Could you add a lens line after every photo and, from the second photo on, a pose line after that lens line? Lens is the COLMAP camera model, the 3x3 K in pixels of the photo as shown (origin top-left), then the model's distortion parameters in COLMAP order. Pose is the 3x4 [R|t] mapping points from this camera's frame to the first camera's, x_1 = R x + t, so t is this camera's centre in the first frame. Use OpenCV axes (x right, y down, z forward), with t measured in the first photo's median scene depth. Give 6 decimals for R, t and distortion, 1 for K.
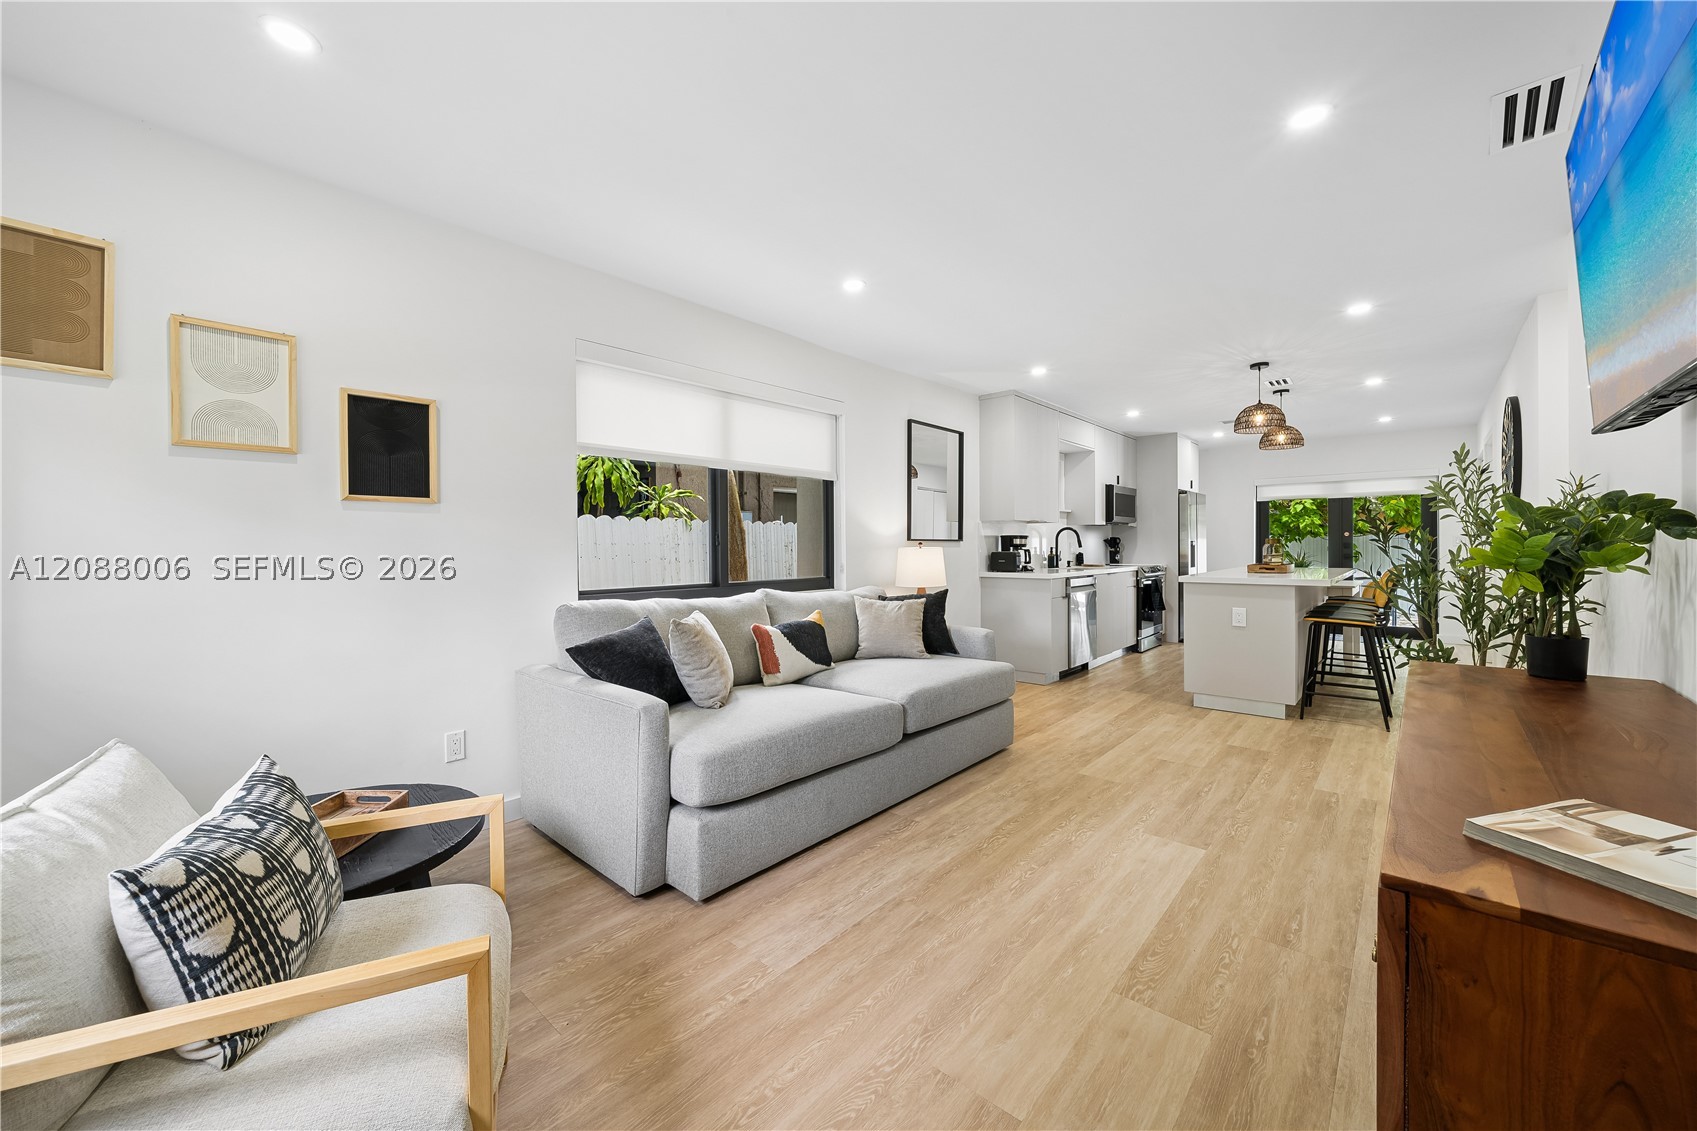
lens RADIAL K [[649.6, 0, 839.9], [0, 649.6, 549.3], [0, 0, 1]] dist [-0.002041, -0.000108]
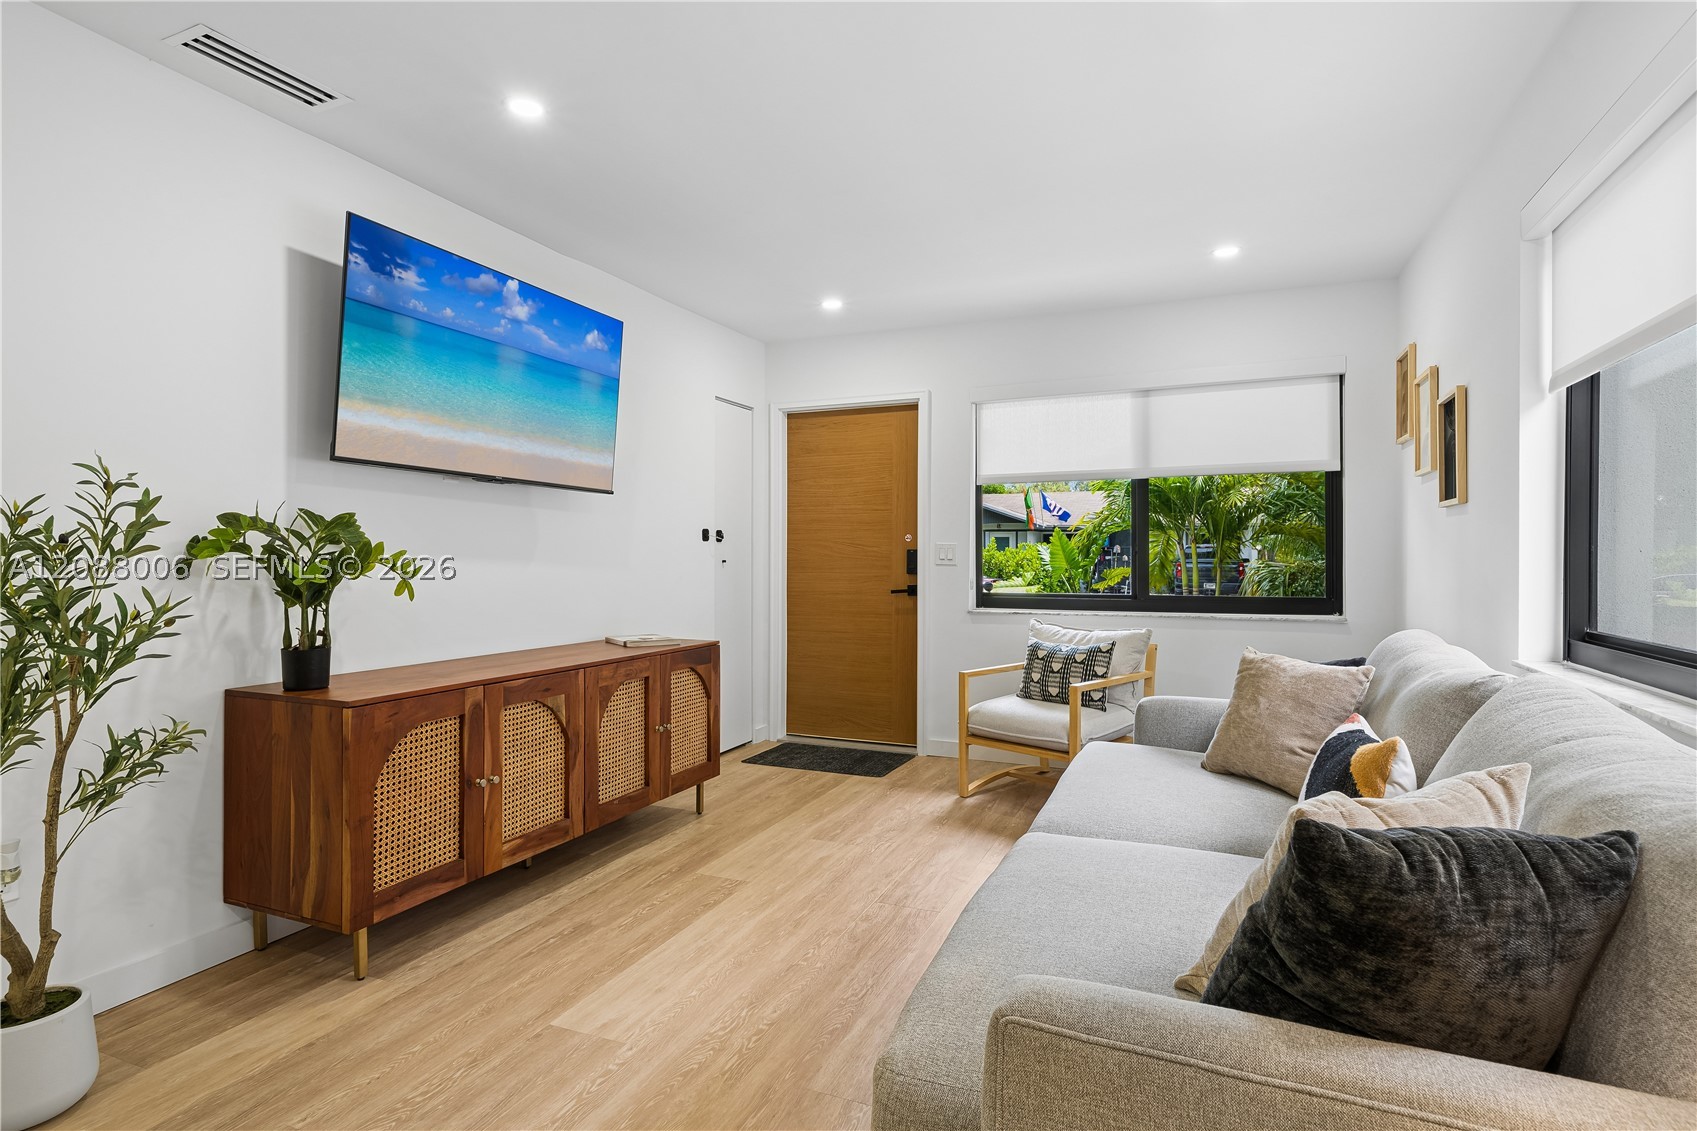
lens RADIAL K [[878.2, 0, 839.2], [0, 878.2, 558.5], [0, 0, 1]] dist [-0.001195, -0.000008]
pose [[-0.948151, 0.006975, -0.317745, 0.385016], [0.004760, 0.999959, 0.007746, -0.005758], [0.317786, 0.005832, -0.948145, 1.310810]]
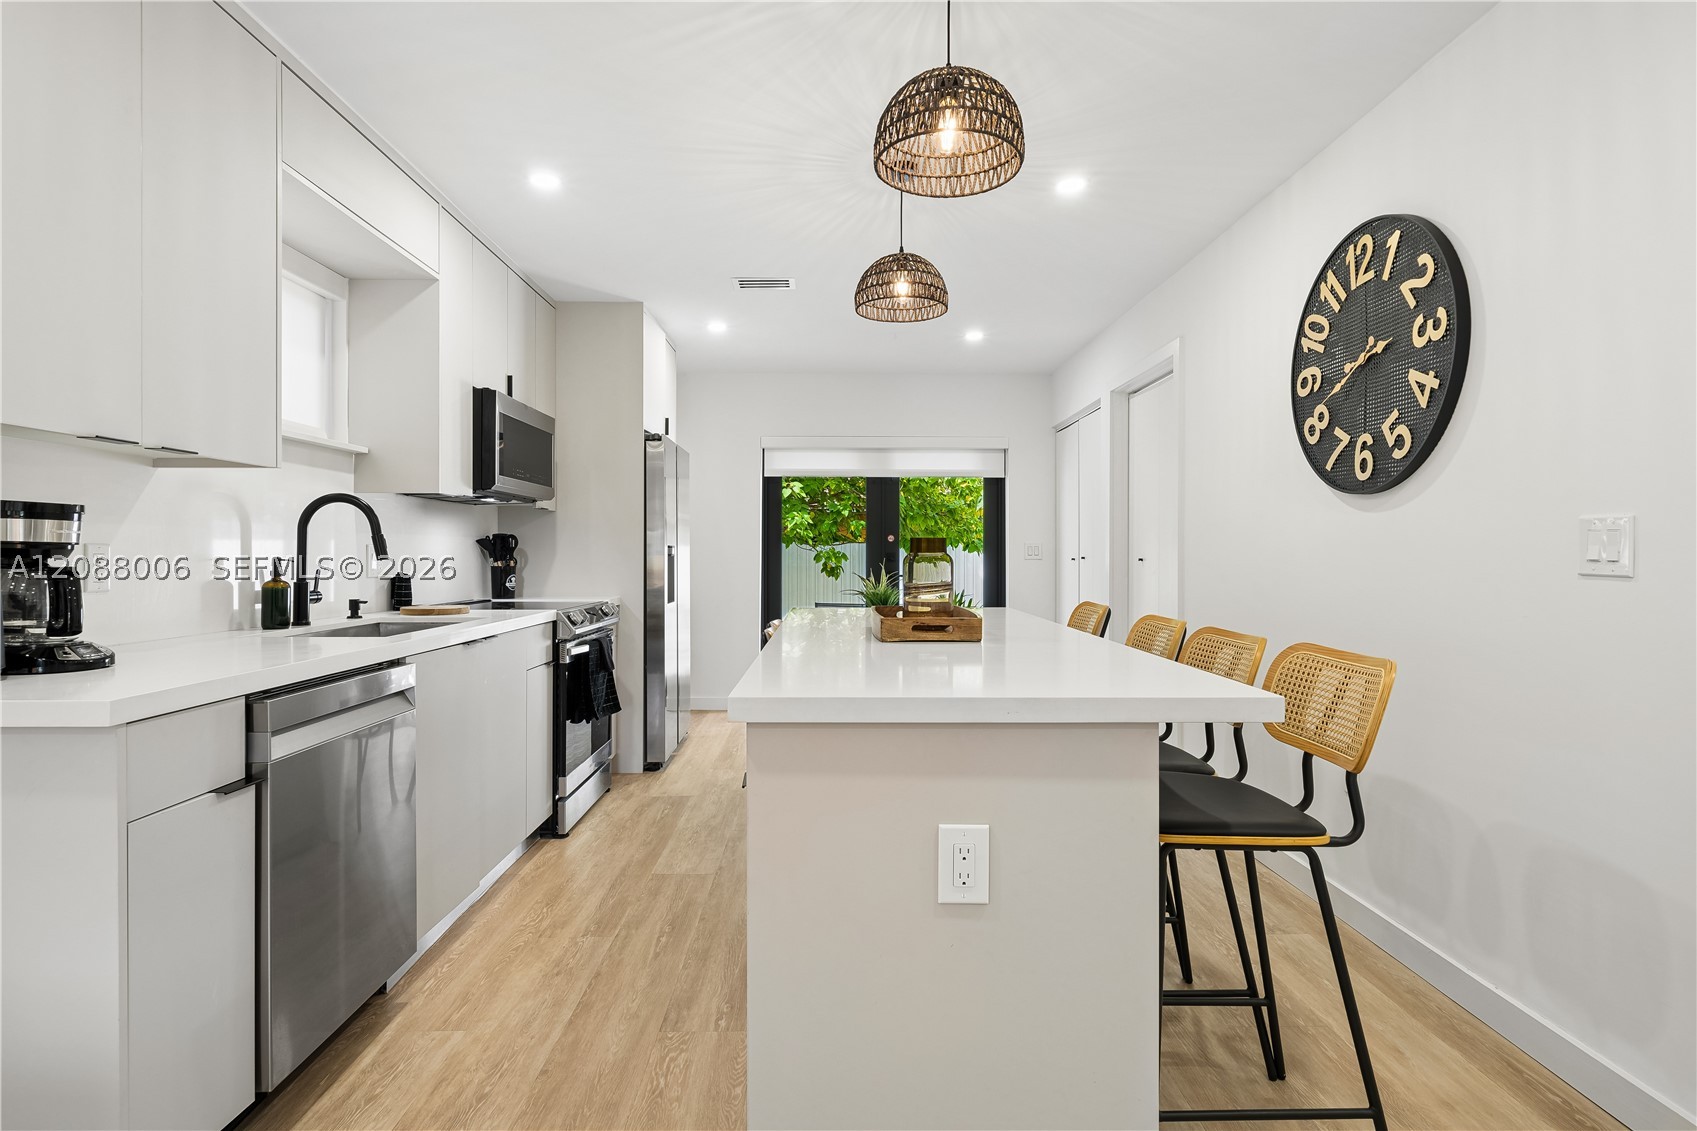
lens RADIAL K [[878.2, 0, 839.2], [0, 878.2, 558.5], [0, 0, 1]] dist [-0.001195, -0.000008]
pose [[0.740109, 0.005332, 0.672466, 0.450868], [-0.004521, 0.999985, -0.002954, -0.005127], [-0.672472, -0.000854, 0.740122, 0.973557]]
